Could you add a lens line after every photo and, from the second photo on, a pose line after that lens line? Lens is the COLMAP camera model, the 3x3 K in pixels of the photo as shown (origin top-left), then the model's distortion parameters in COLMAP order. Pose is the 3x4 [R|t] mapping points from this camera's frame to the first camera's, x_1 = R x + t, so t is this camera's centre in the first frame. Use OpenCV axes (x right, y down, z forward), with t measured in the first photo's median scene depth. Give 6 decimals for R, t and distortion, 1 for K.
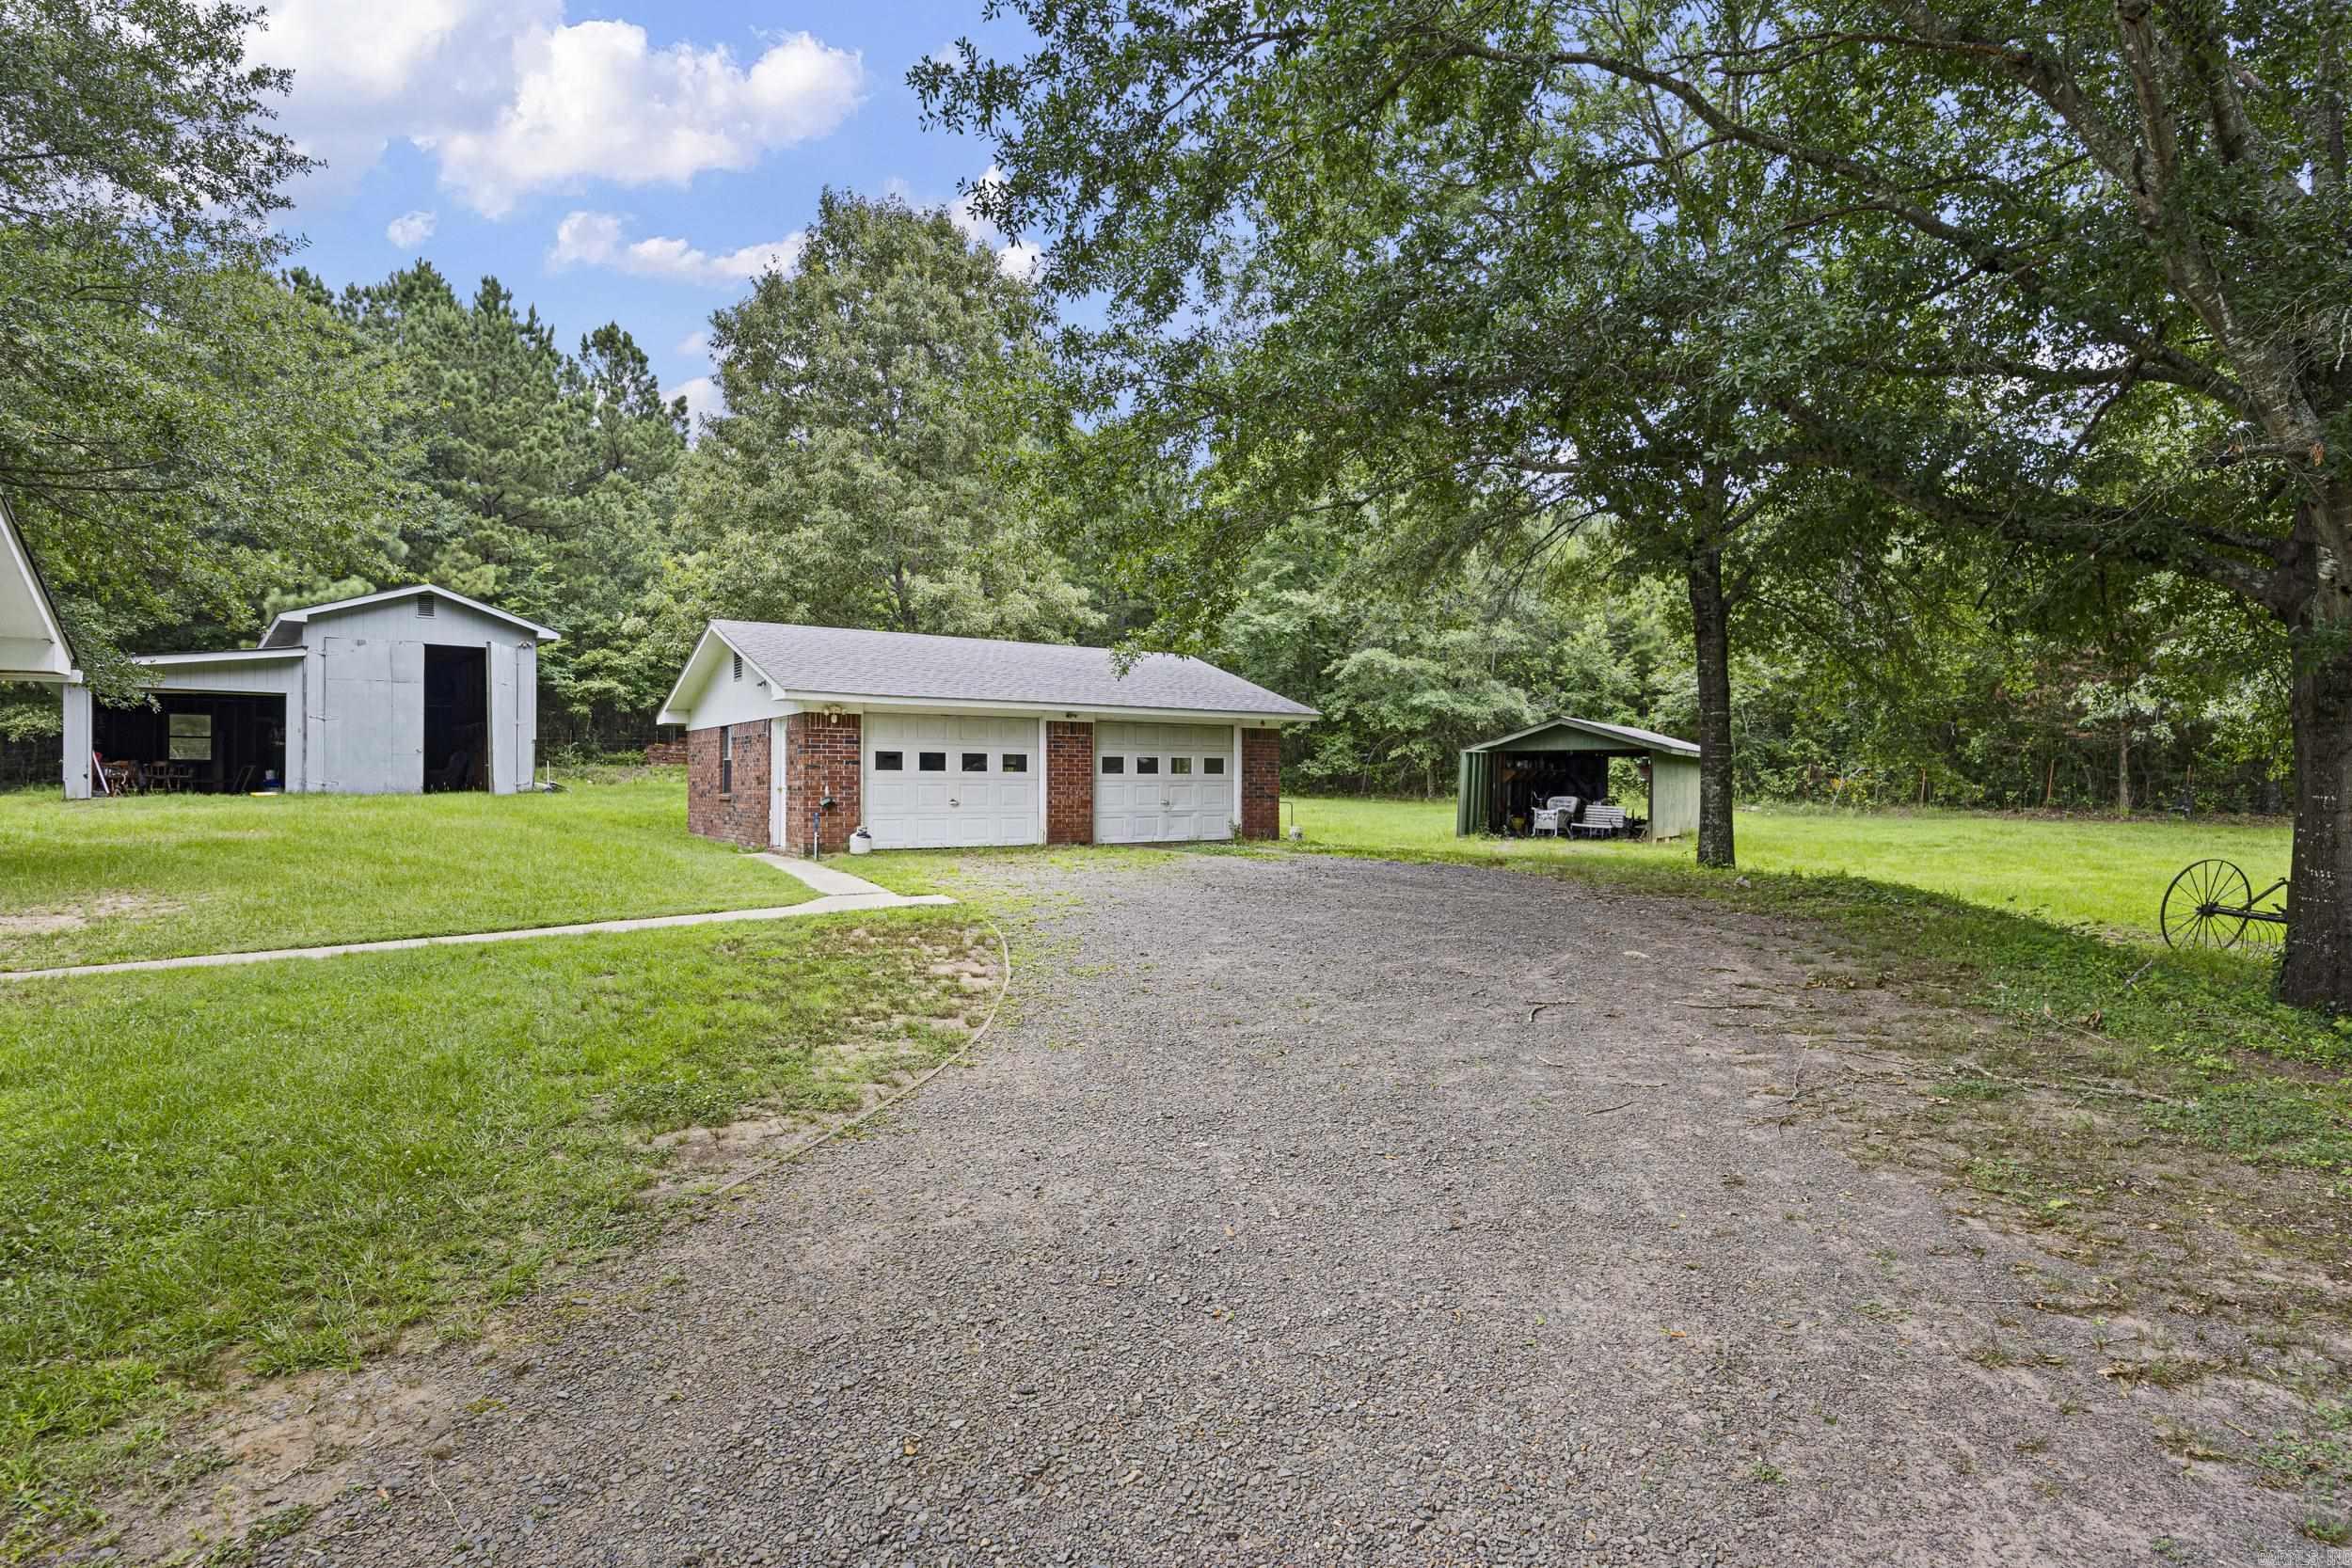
lens RADIAL K [[1294.7, 0, 1184.2], [0, 1294.7, 778.6], [0, 0, 1]] dist [0.005589, 0.003486]
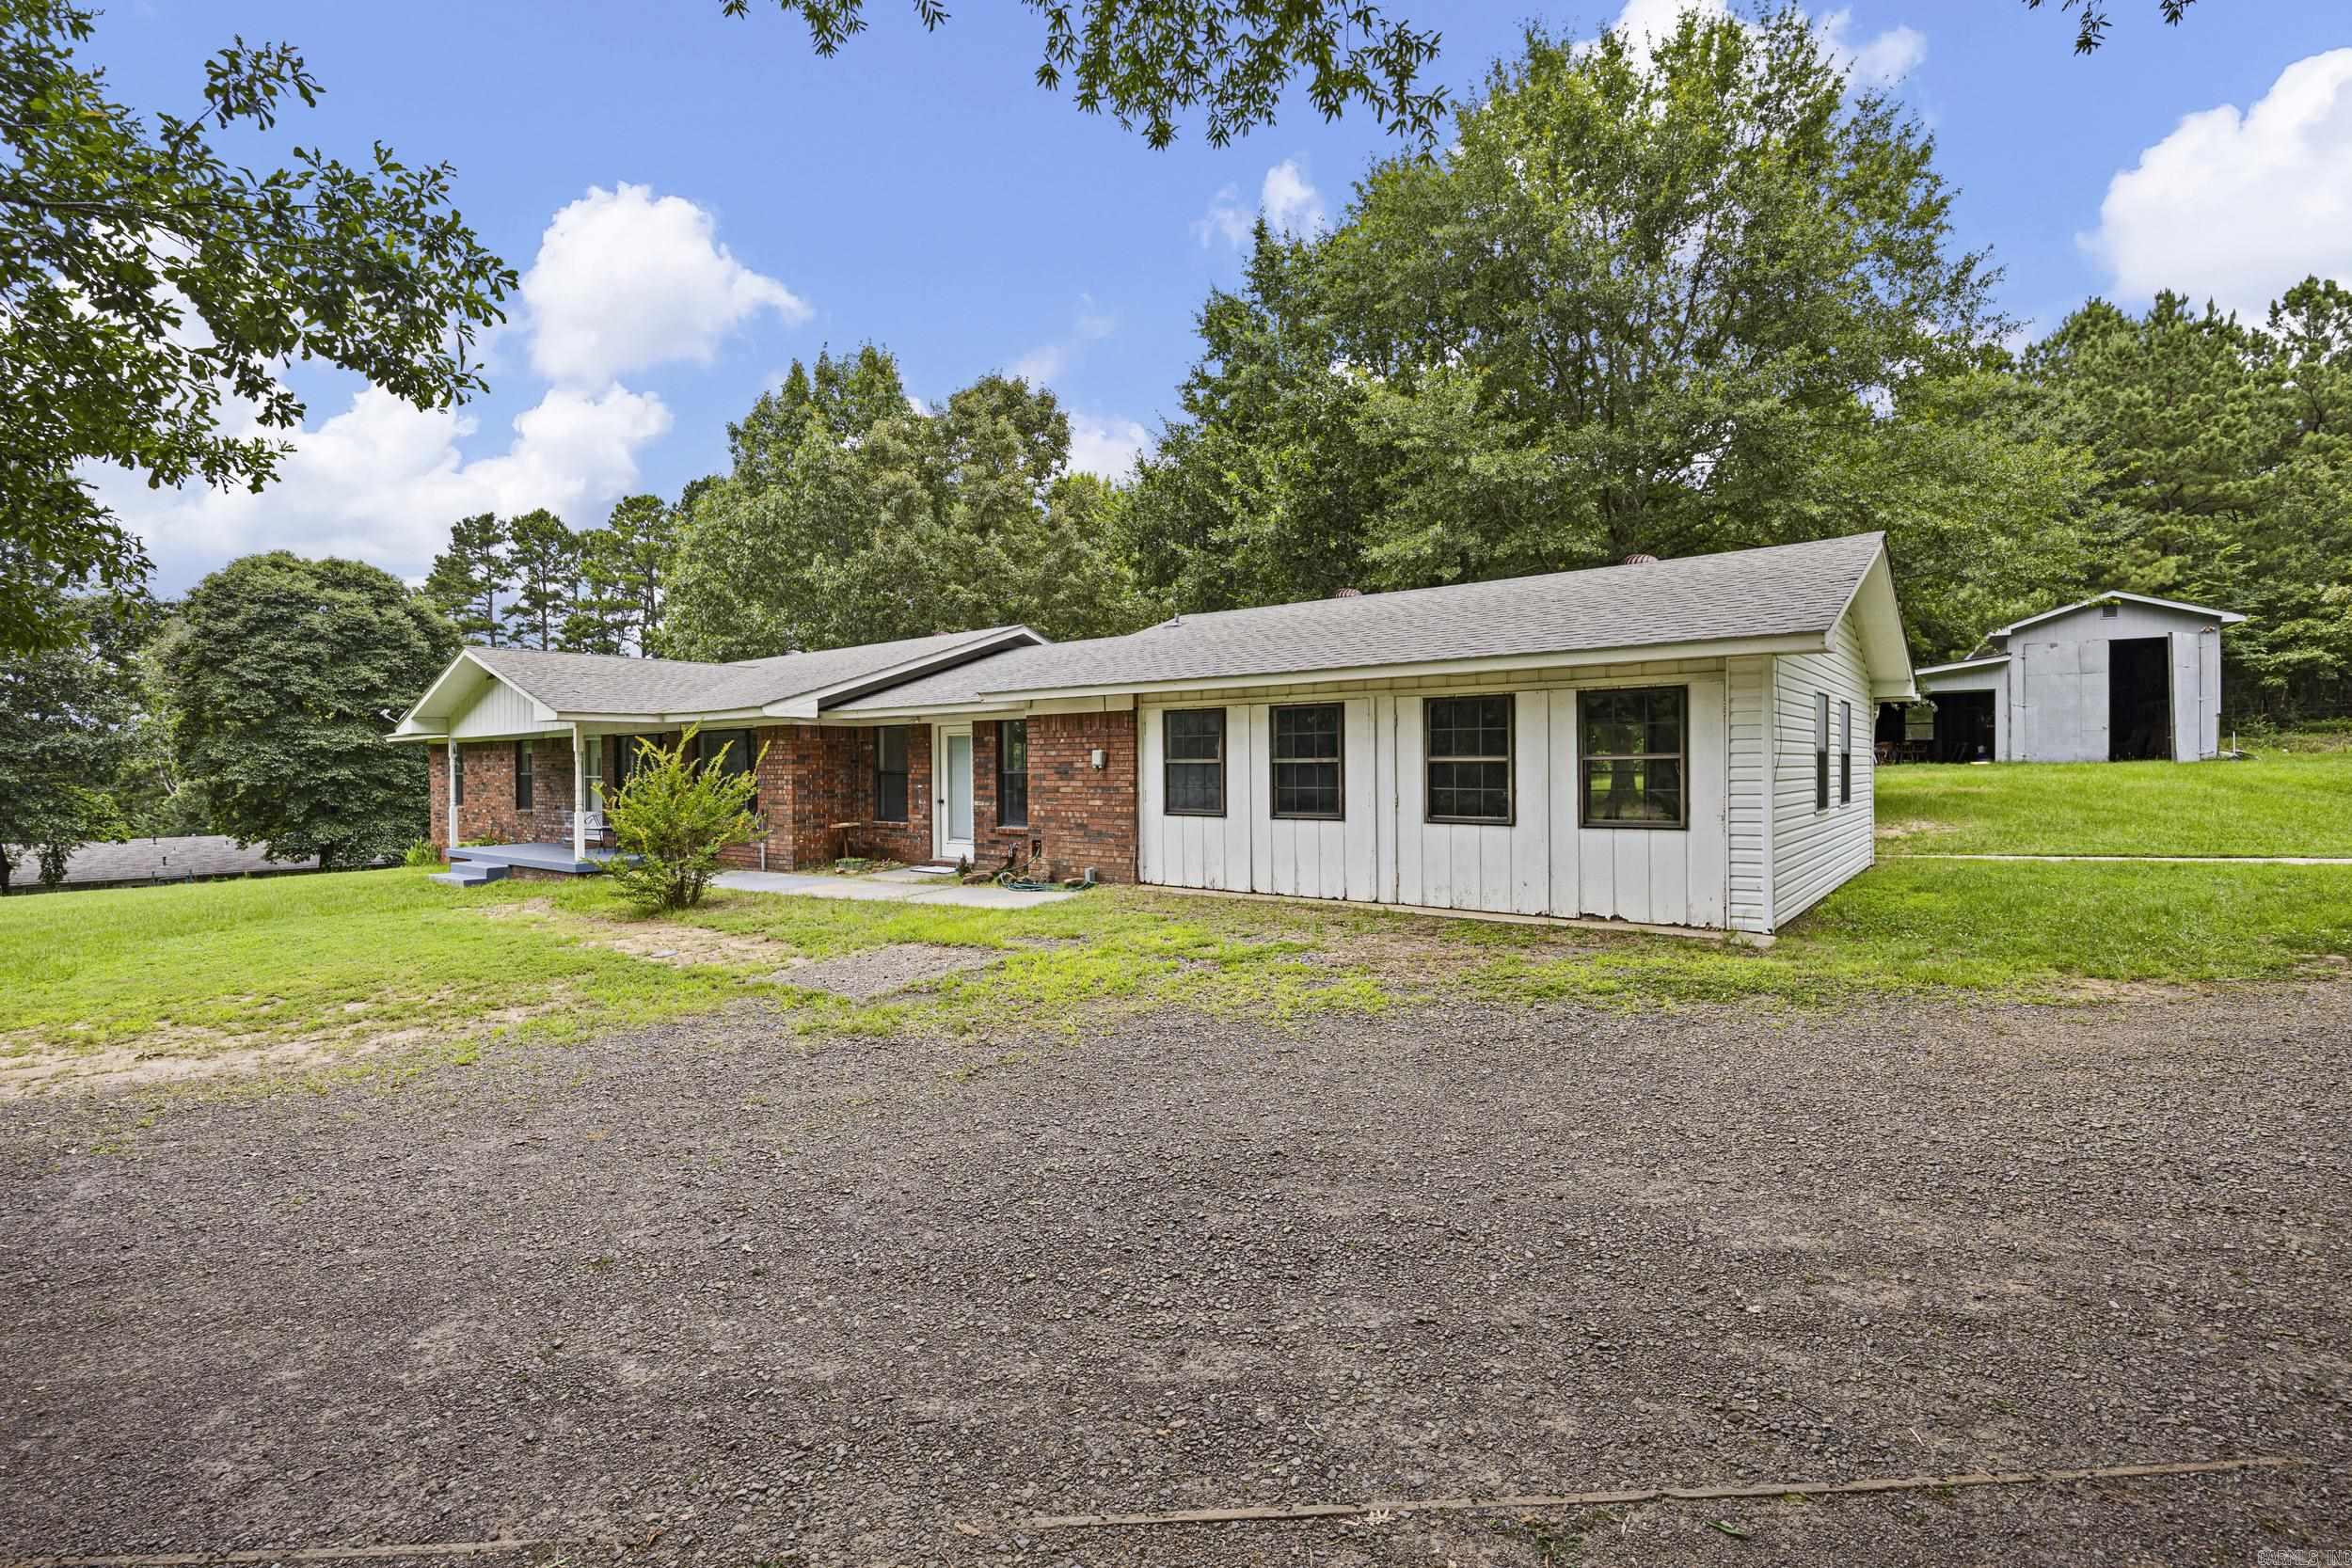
lens RADIAL K [[1017.2, 0, 1179.7], [0, 1017.2, 769.2], [0, 0, 1]] dist [-0.018928, -0.002100]
pose [[0.292421, 0.000657, -0.956289, 0.031194], [0.014642, 0.999879, 0.005164, 0.000163], [0.956177, -0.015512, 0.292376, -0.060848]]
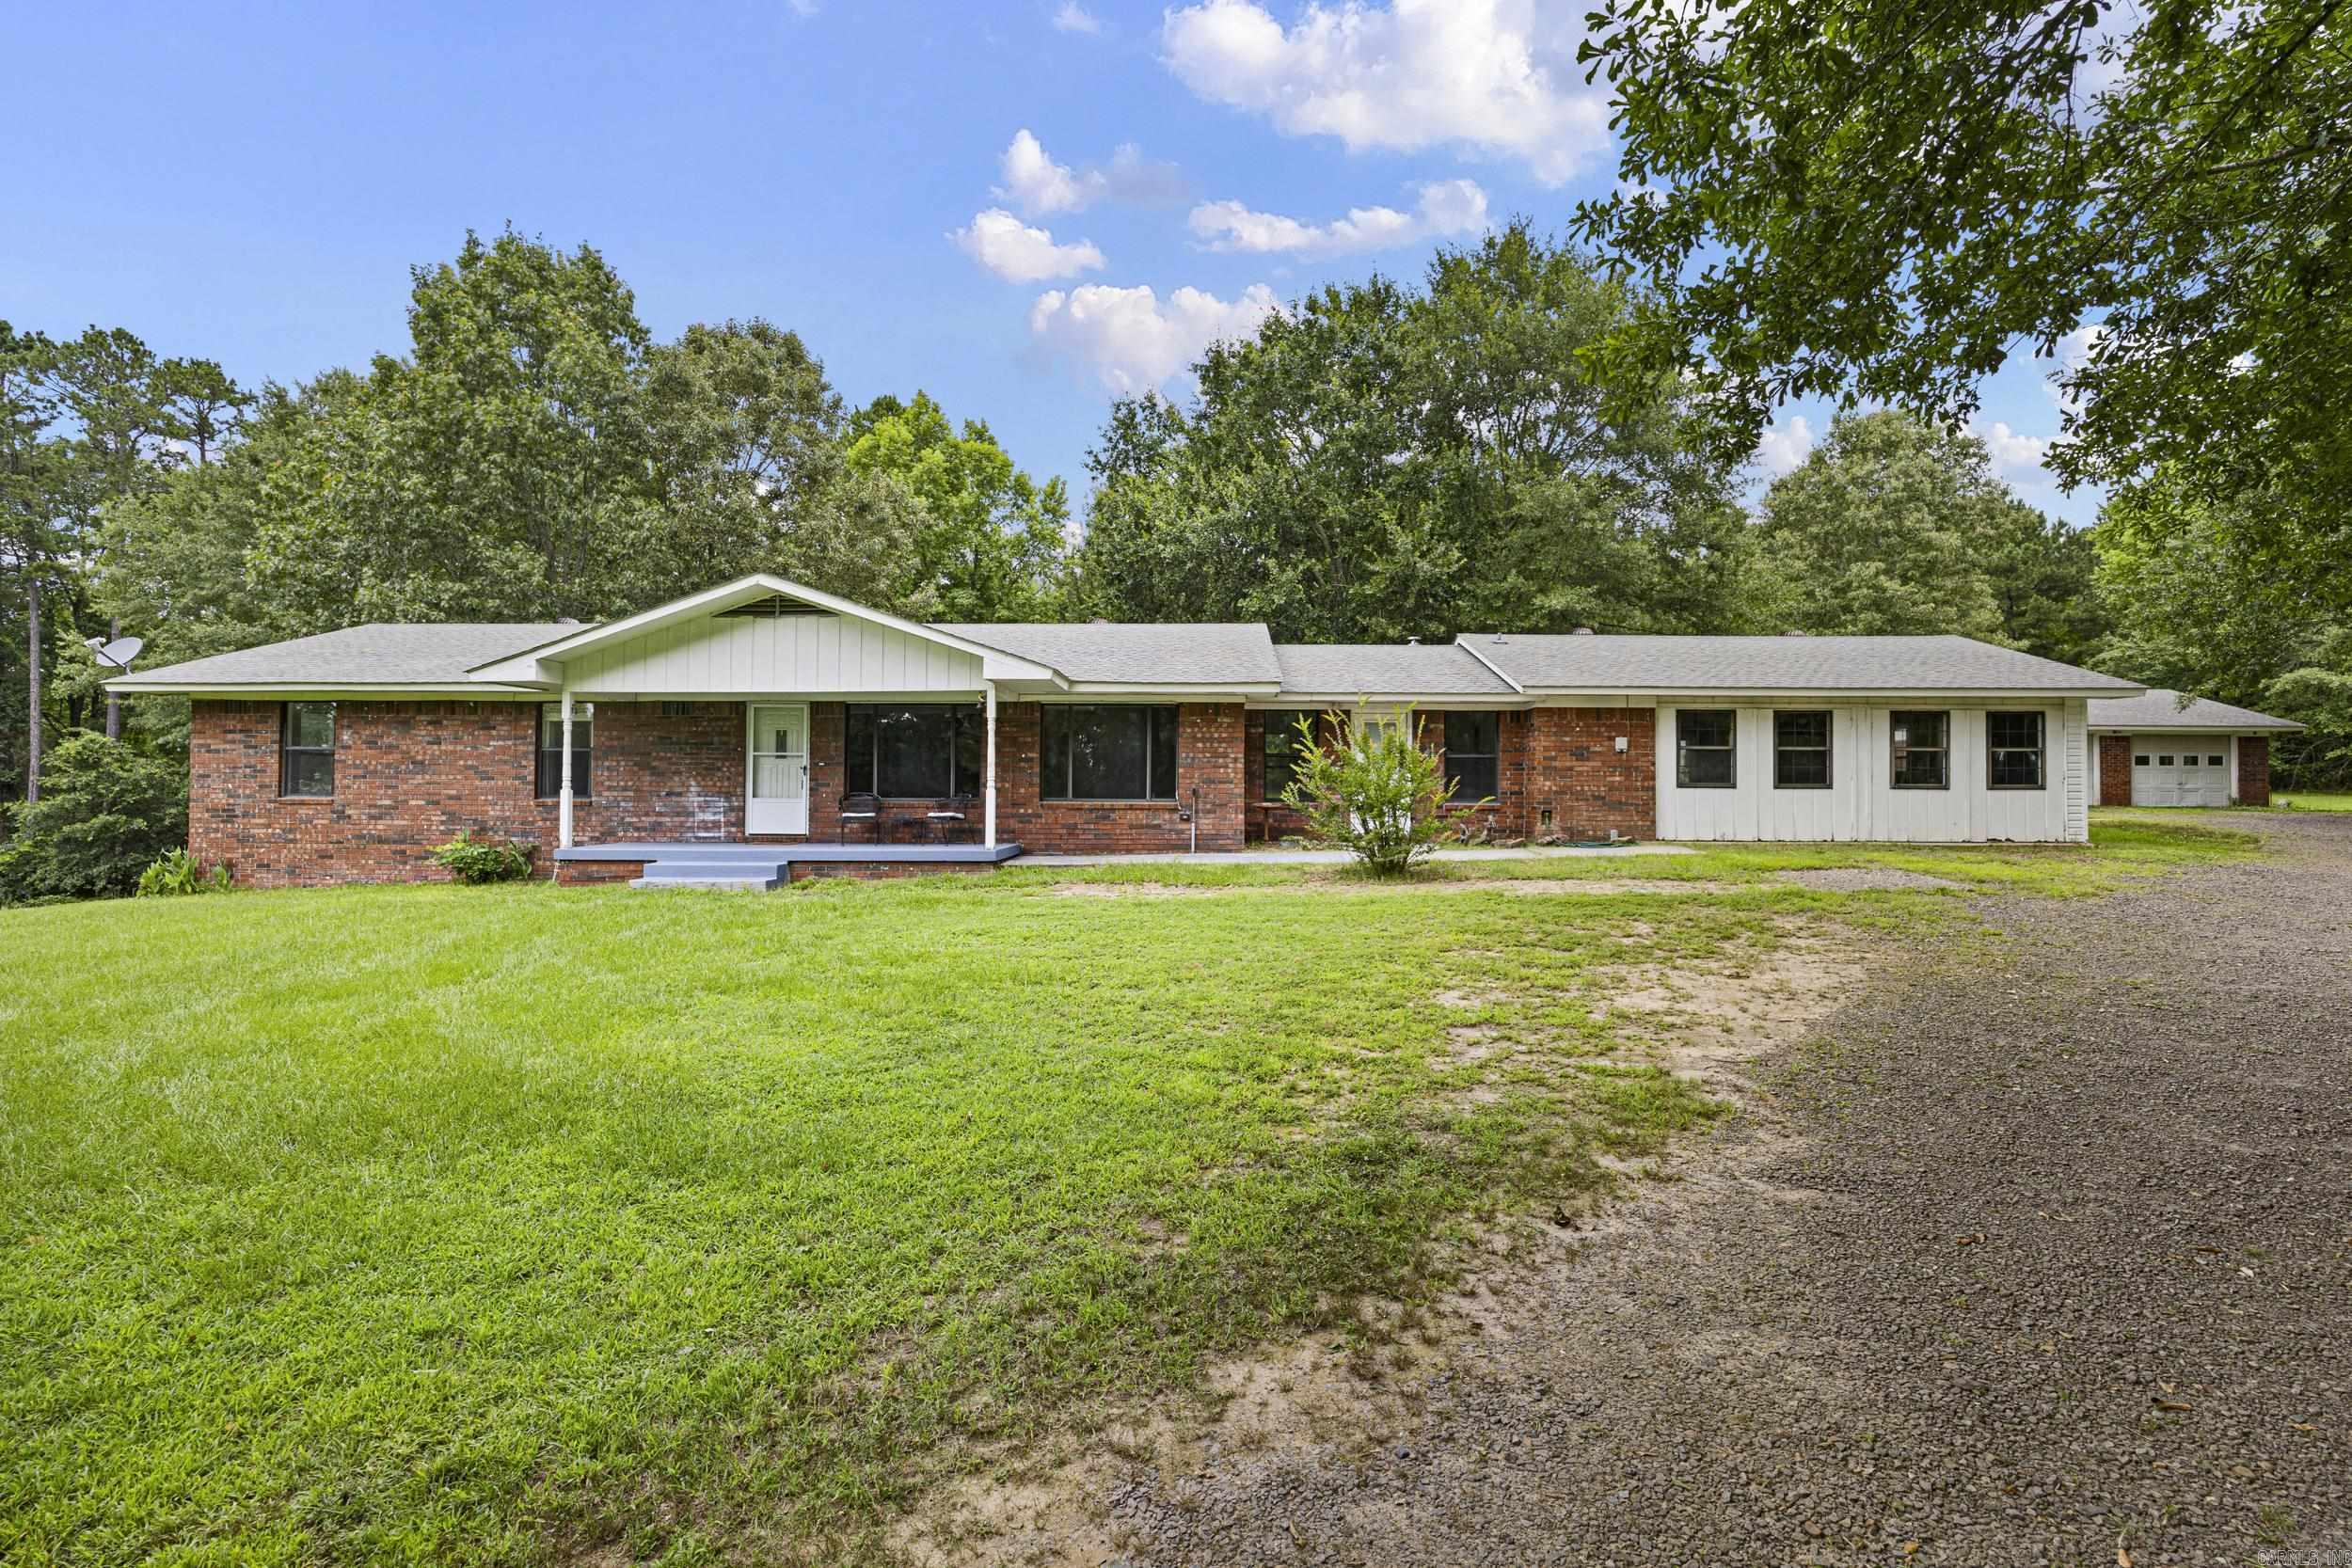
lens RADIAL K [[1017.2, 0, 1171.2], [0, 1017.2, 787.1], [0, 0, 1]] dist [-0.018928, -0.002100]
pose [[0.783443, 0.001481, -0.621462, -0.071606], [-0.001849, 0.999998, 0.000052, 0.008019], [0.621461, 0.001108, 0.783444, -0.245676]]
